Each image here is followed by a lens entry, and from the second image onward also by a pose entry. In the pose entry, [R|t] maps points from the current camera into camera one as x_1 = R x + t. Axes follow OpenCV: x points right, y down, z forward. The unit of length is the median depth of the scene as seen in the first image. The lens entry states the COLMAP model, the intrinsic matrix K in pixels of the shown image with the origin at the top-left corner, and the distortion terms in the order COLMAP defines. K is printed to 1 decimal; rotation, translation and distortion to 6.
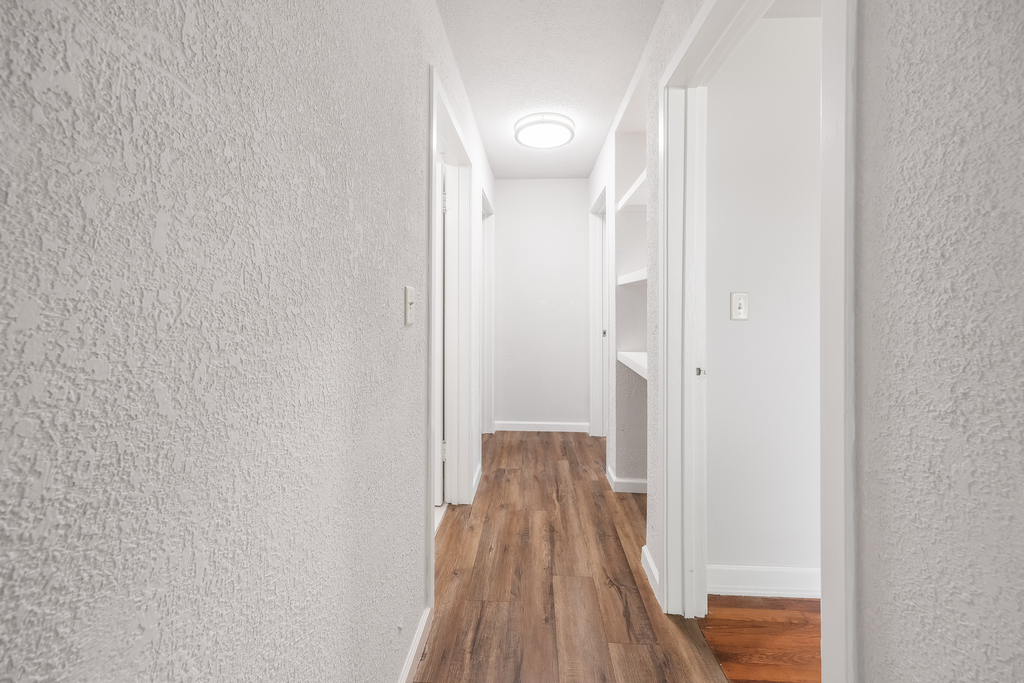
lens RADIAL K [[367.9, 0, 515.6], [0, 367.9, 297.2], [0, 0, 1]] dist [0.001178, 0.000256]
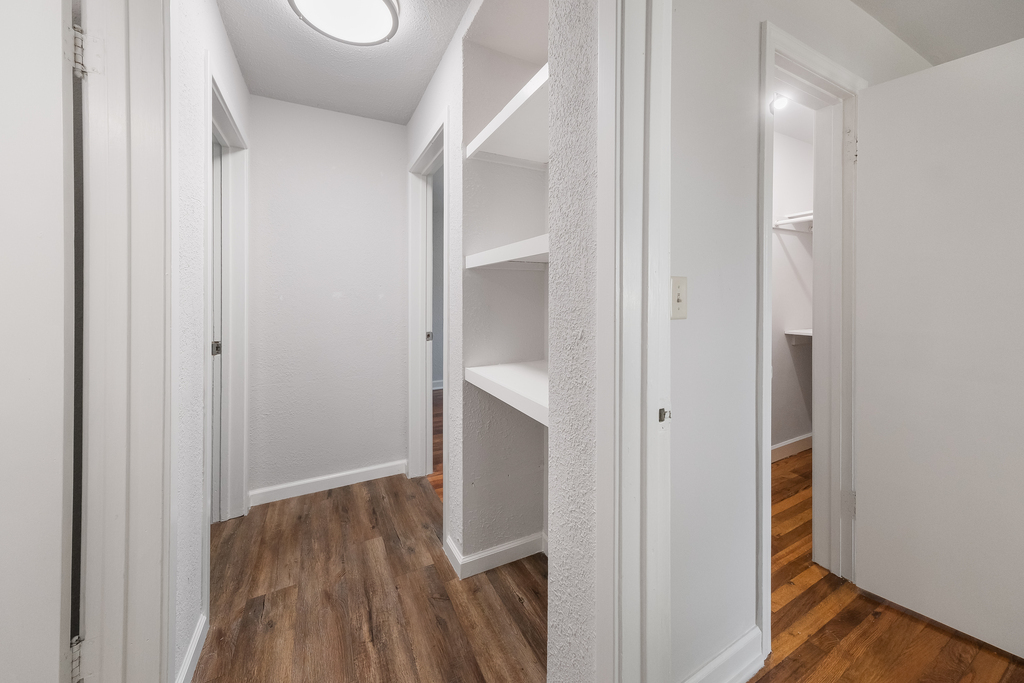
lens RADIAL K [[367.9, 0, 515.6], [0, 367.9, 297.2], [0, 0, 1]] dist [0.001178, 0.000256]
pose [[0.856102, -0.000825, 0.516806, 0.008236], [-0.006197, 0.999910, 0.011862, 0.008851], [-0.516769, -0.013357, 0.856020, 0.343130]]
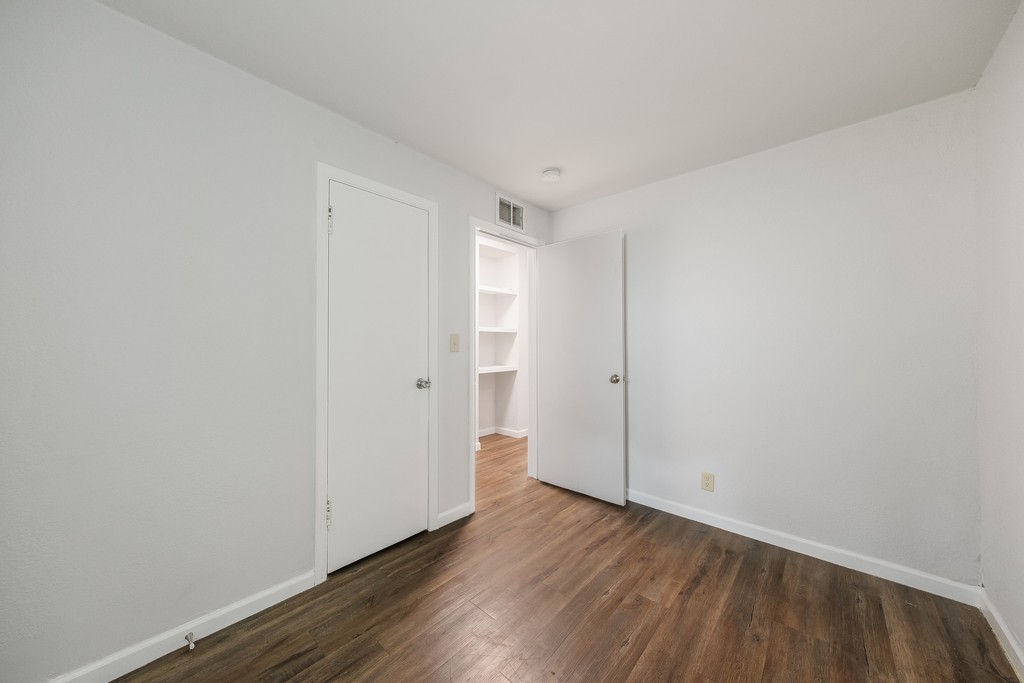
lens RADIAL K [[357.5, 0, 512.0], [0, 357.5, 341.5], [0, 0, 1]] dist [-0.000271, 0.000065]
pose [[-0.782231, 0.007692, 0.622941, -0.837787], [-0.007548, 0.999733, -0.021822, 0.033112], [-0.622943, -0.021772, -0.781964, 2.027983]]
